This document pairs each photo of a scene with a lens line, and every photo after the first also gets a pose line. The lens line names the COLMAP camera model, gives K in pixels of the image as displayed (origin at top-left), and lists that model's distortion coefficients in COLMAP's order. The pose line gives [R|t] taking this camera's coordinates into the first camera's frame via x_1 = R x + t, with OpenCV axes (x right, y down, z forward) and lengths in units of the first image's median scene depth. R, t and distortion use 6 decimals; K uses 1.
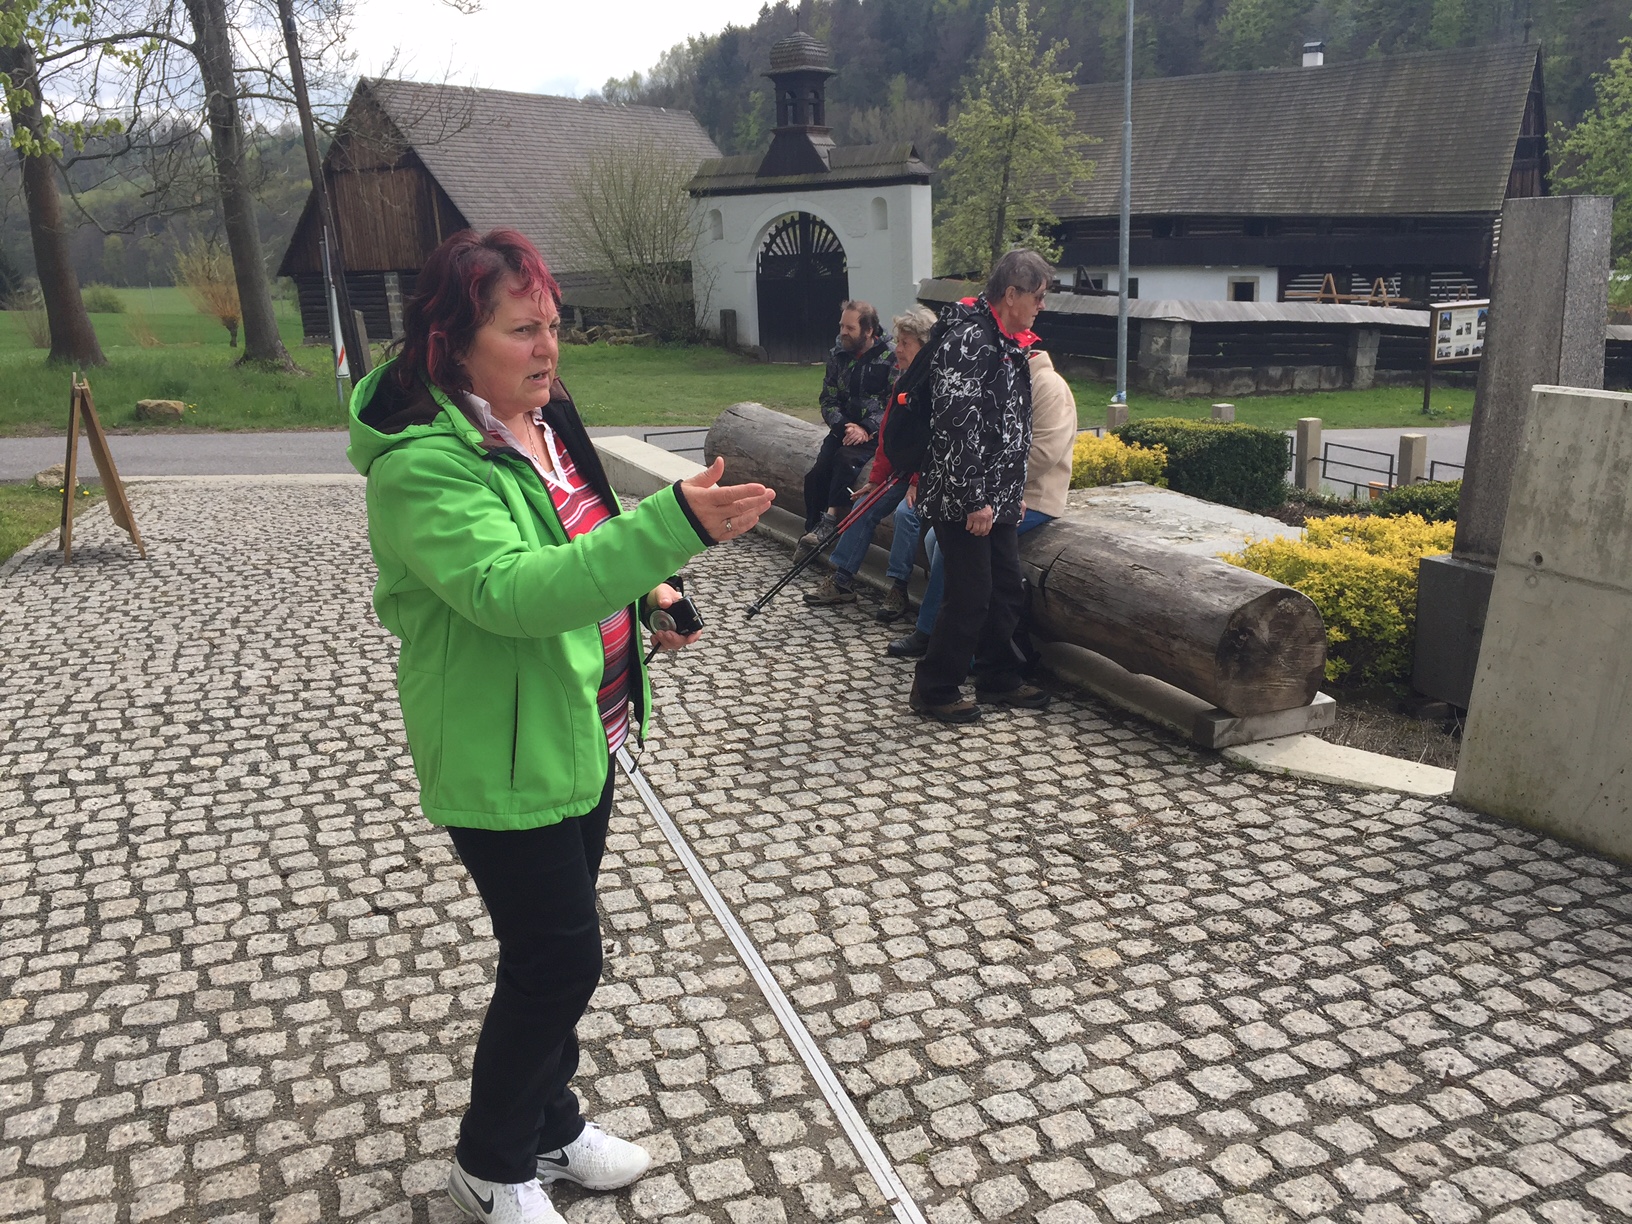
lens RADIAL K [[1440.9, 0, 816.9], [0, 1440.9, 559.9], [0, 0, 1]] dist [0.091270, -0.106617]
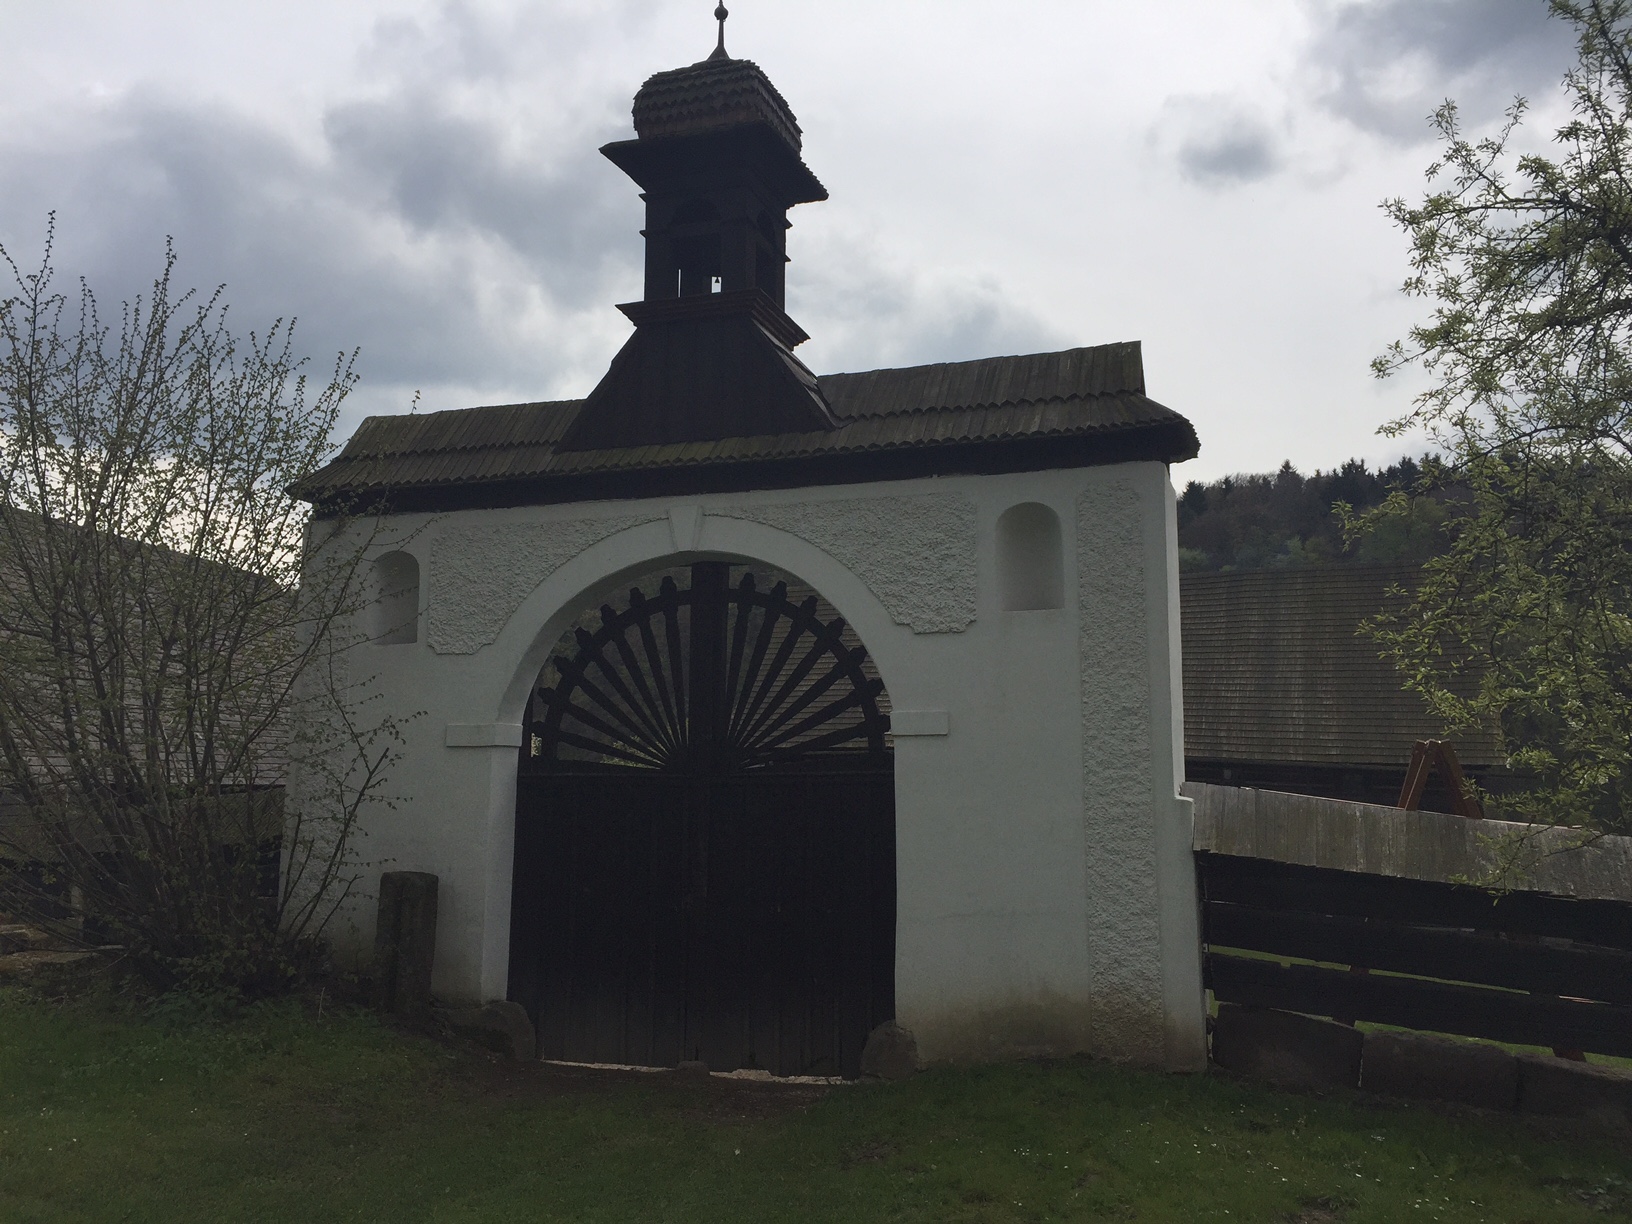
lens RADIAL K [[1366.6, 0, 805.9], [0, 1366.6, 573.3], [0, 0, 1]] dist [0.072169, -0.091926]
pose [[0.948736, 0.093476, 0.301930, -0.084046], [0.027330, 0.927426, -0.373006, -0.137261], [-0.314885, 0.362136, 0.877328, 0.788340]]
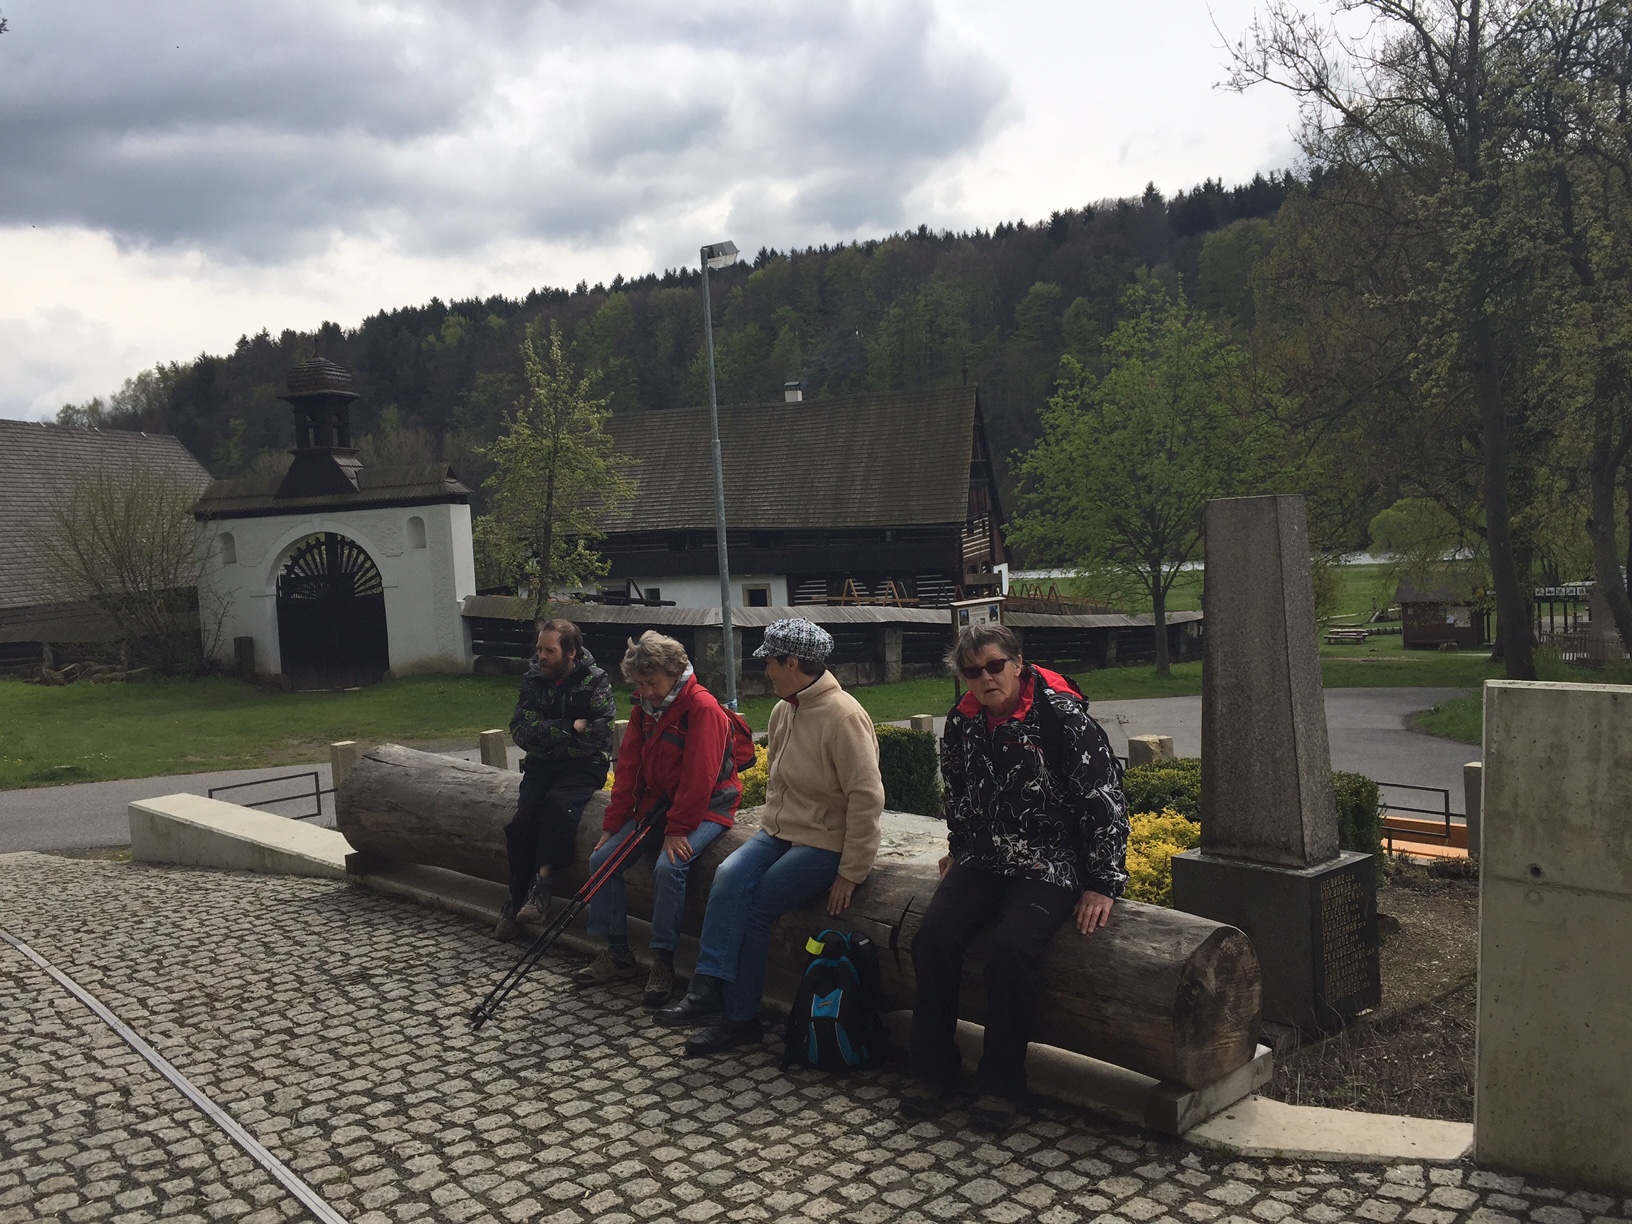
lens RADIAL K [[1366.6, 0, 805.9], [0, 1366.6, 573.3], [0, 0, 1]] dist [0.072169, -0.091926]
pose [[0.932431, -0.033080, 0.359830, -0.047542], [0.105616, 0.977265, -0.183843, -0.014546], [-0.345567, 0.209425, 0.914726, 0.068304]]
